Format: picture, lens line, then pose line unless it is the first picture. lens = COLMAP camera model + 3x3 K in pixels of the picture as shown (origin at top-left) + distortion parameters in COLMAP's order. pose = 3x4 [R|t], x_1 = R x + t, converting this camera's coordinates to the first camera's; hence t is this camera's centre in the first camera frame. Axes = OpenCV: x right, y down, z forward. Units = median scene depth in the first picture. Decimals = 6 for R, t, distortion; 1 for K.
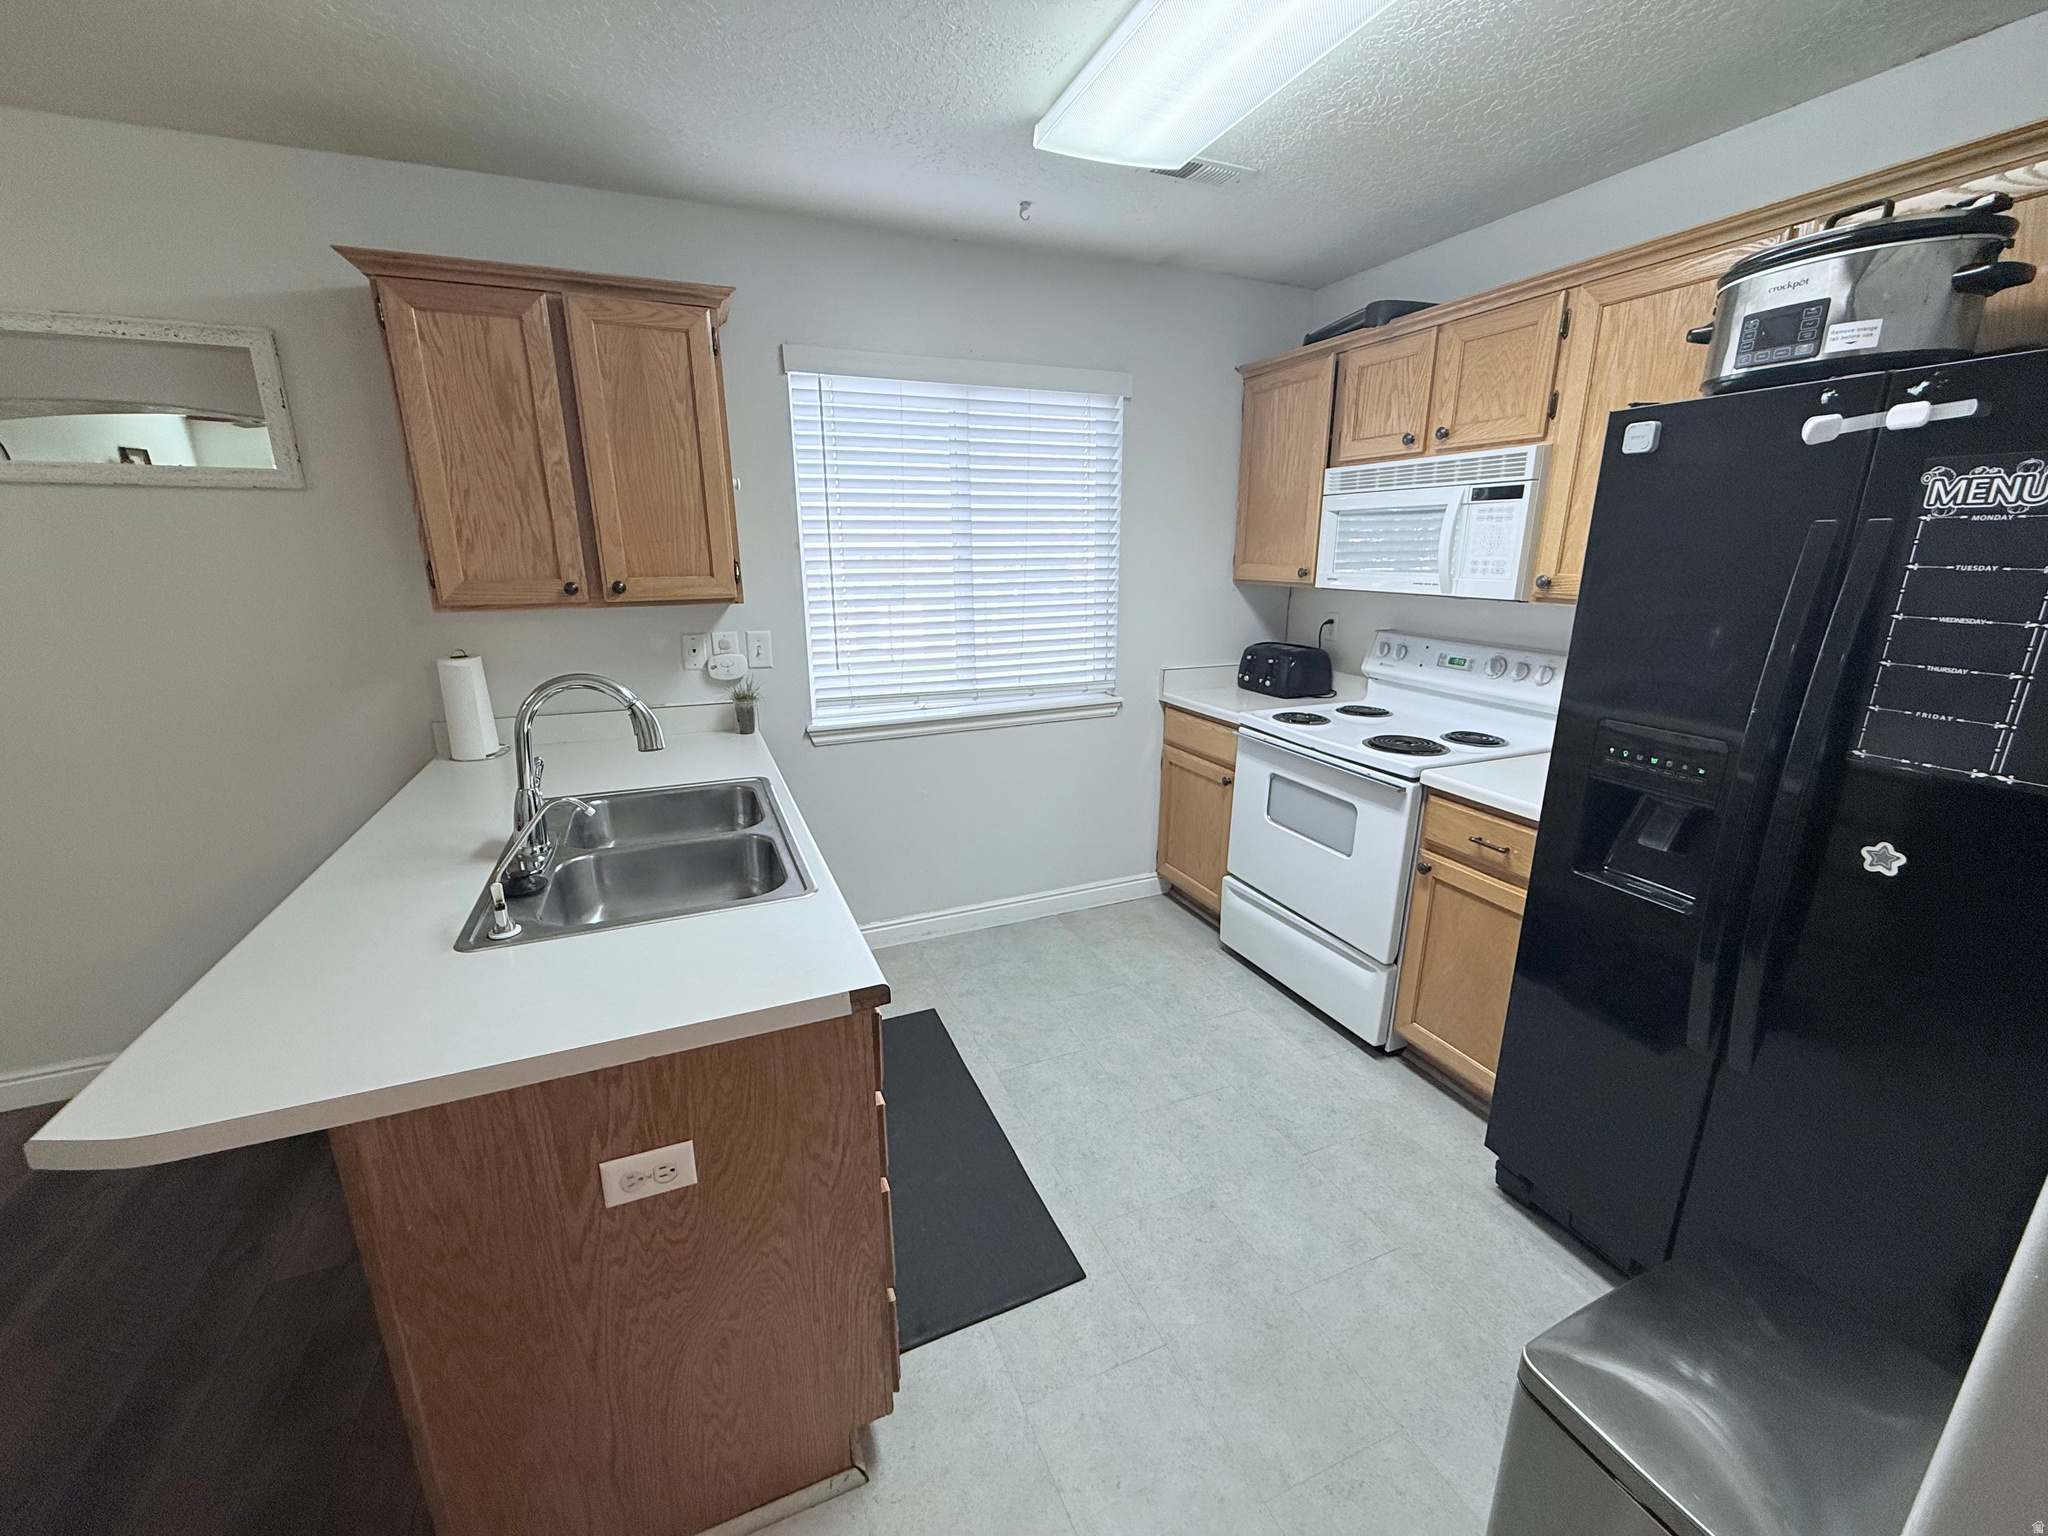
lens RADIAL K [[812.1, 0, 1024.0], [0, 812.1, 768.0], [0, 0, 1]] dist [-0.000675, 0.000106]
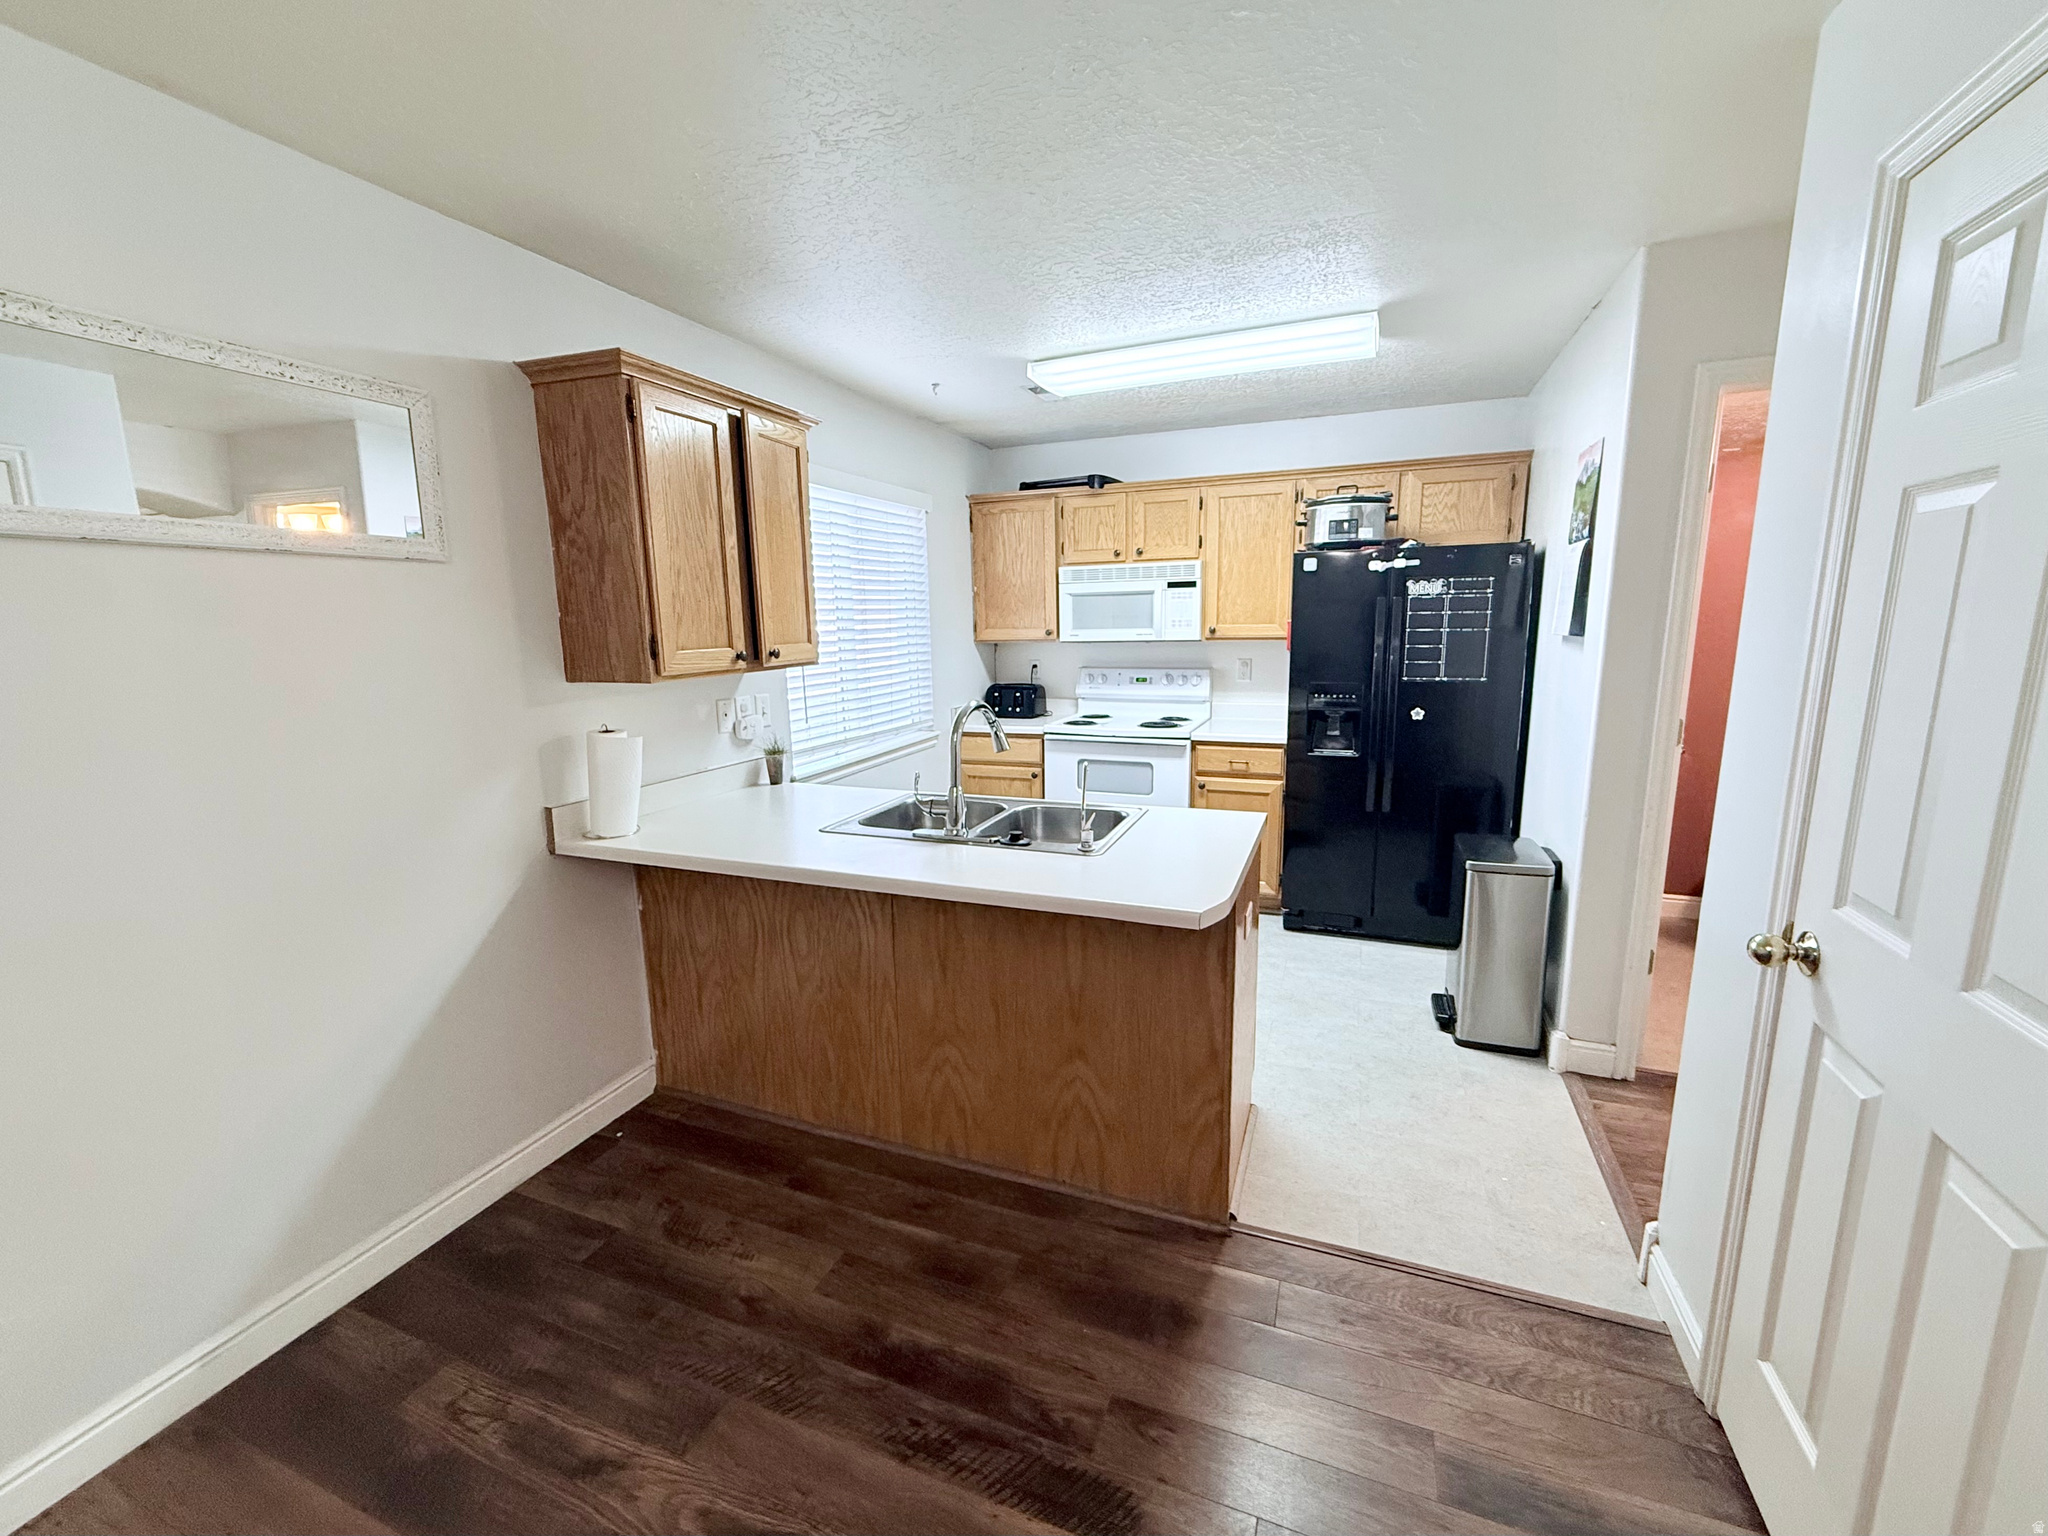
lens RADIAL K [[837.7, 0, 1014.9], [0, 837.7, 767.0], [0, 0, 1]] dist [0.000552, -0.000025]
pose [[0.703804, -0.137147, 0.697030, -1.038871], [0.207889, 0.977996, -0.017480, 0.026563], [-0.679296, 0.157207, 0.716829, -0.059054]]
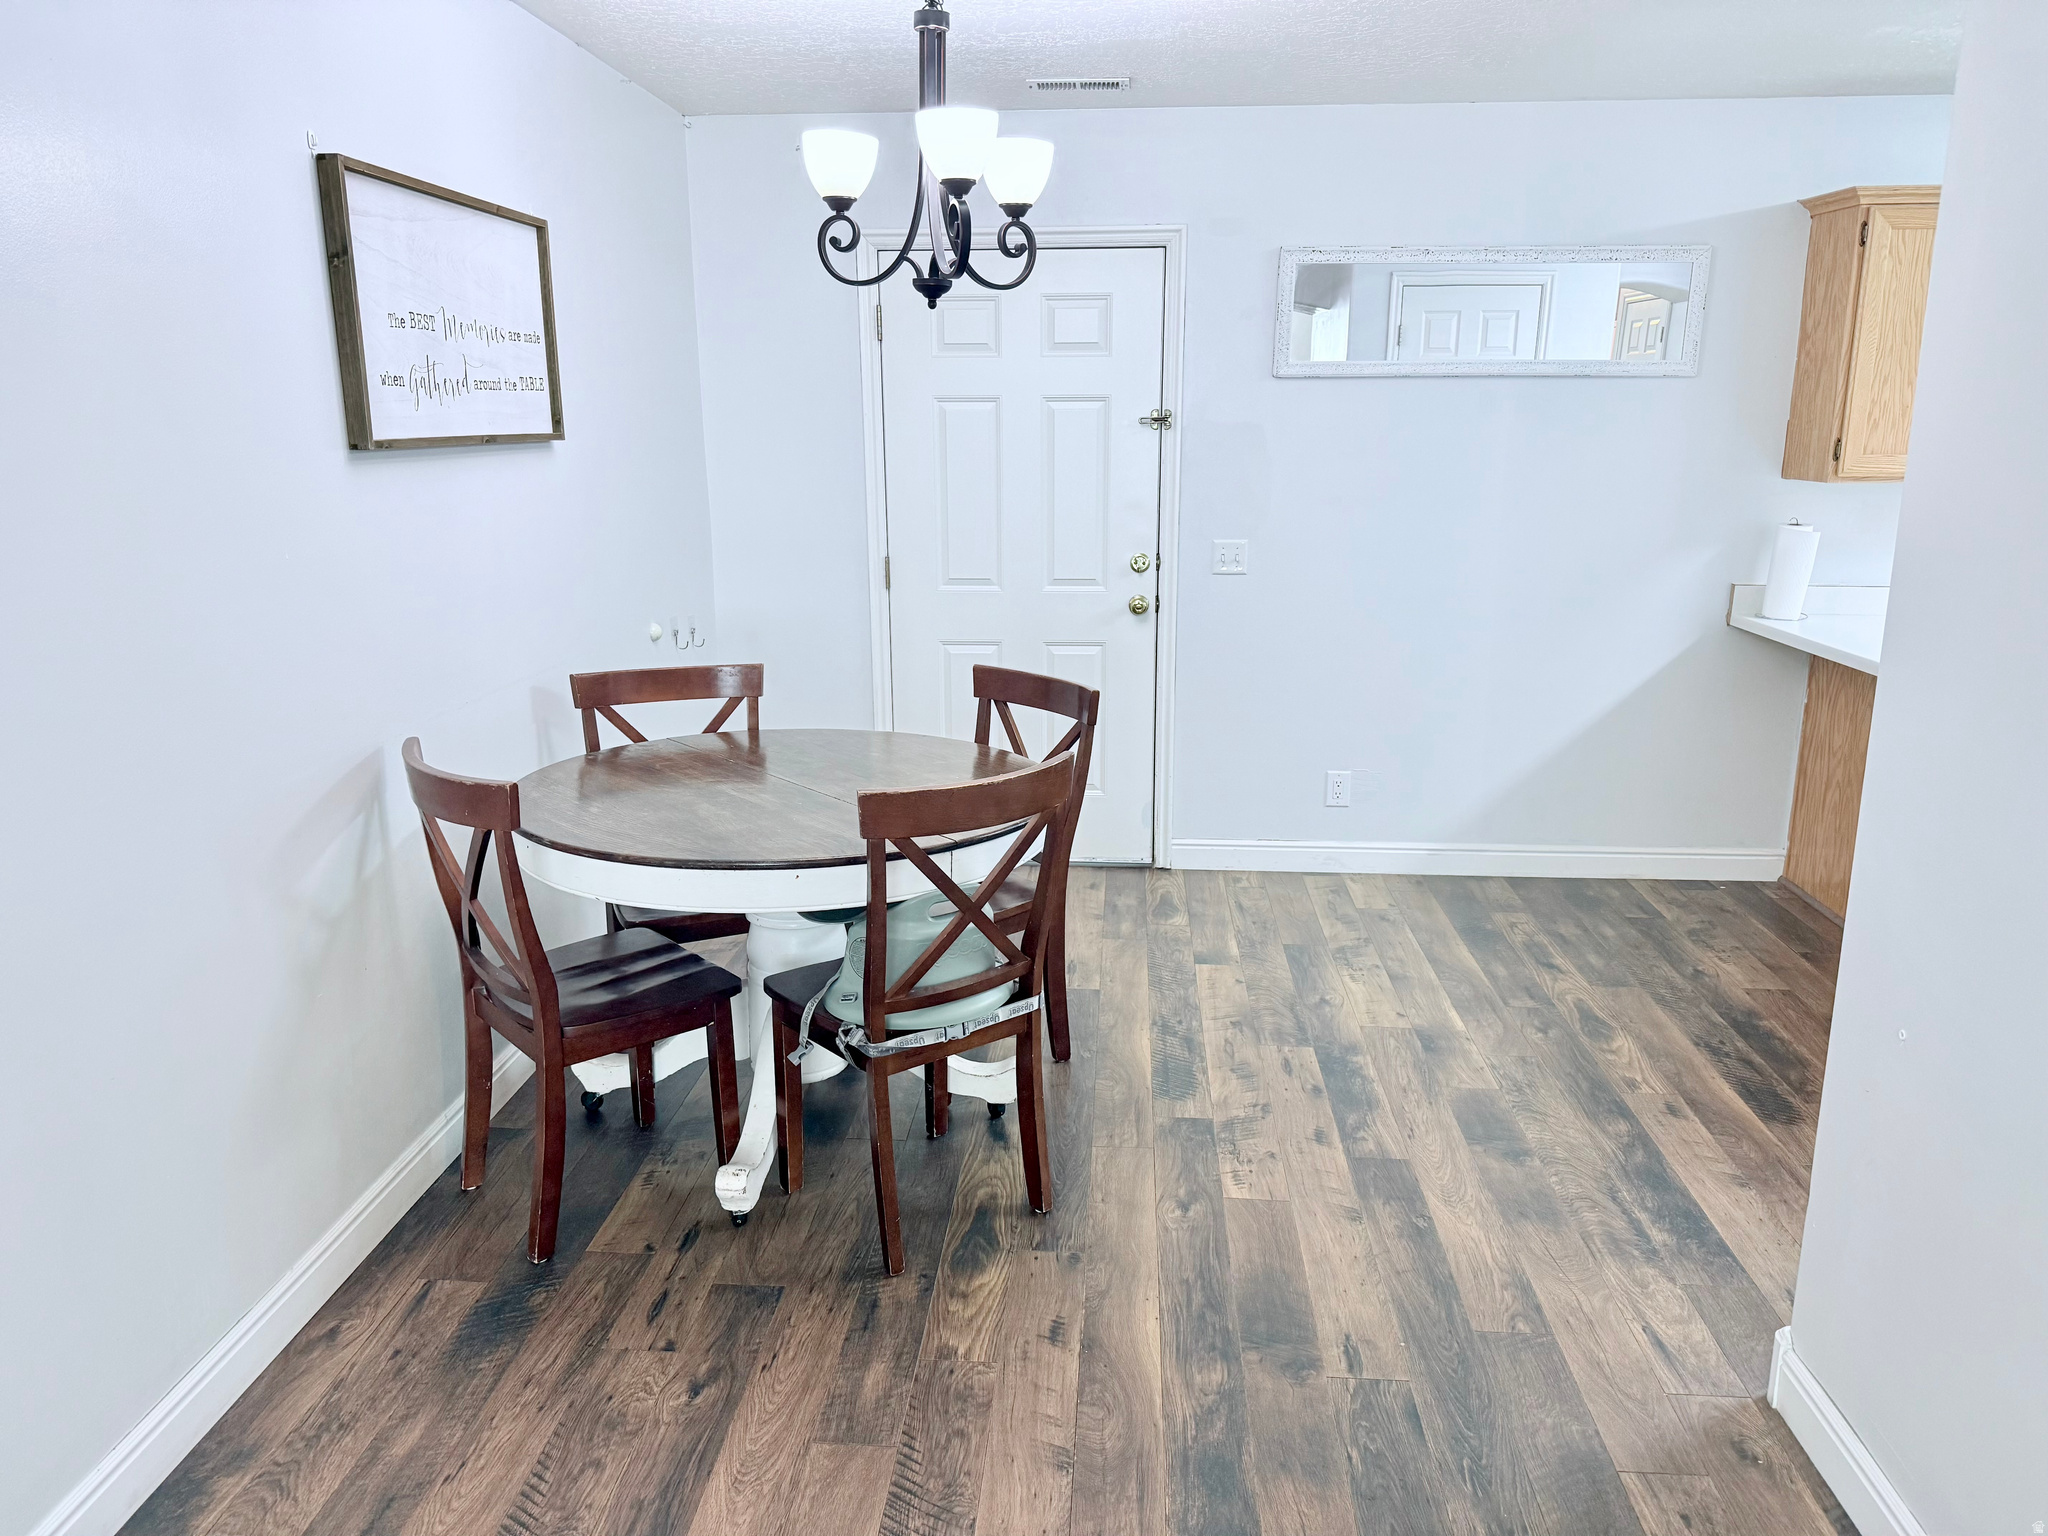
lens RADIAL K [[1430.7, 0, 1038.9], [0, 1430.7, 772.2], [0, 0, 1]] dist [0.073791, -0.113618]
pose [[0.894955, 0.104401, -0.433770, -0.712584], [-0.117685, 0.993044, -0.003799, 0.316890], [0.430356, 0.054448, 0.901015, -1.159932]]
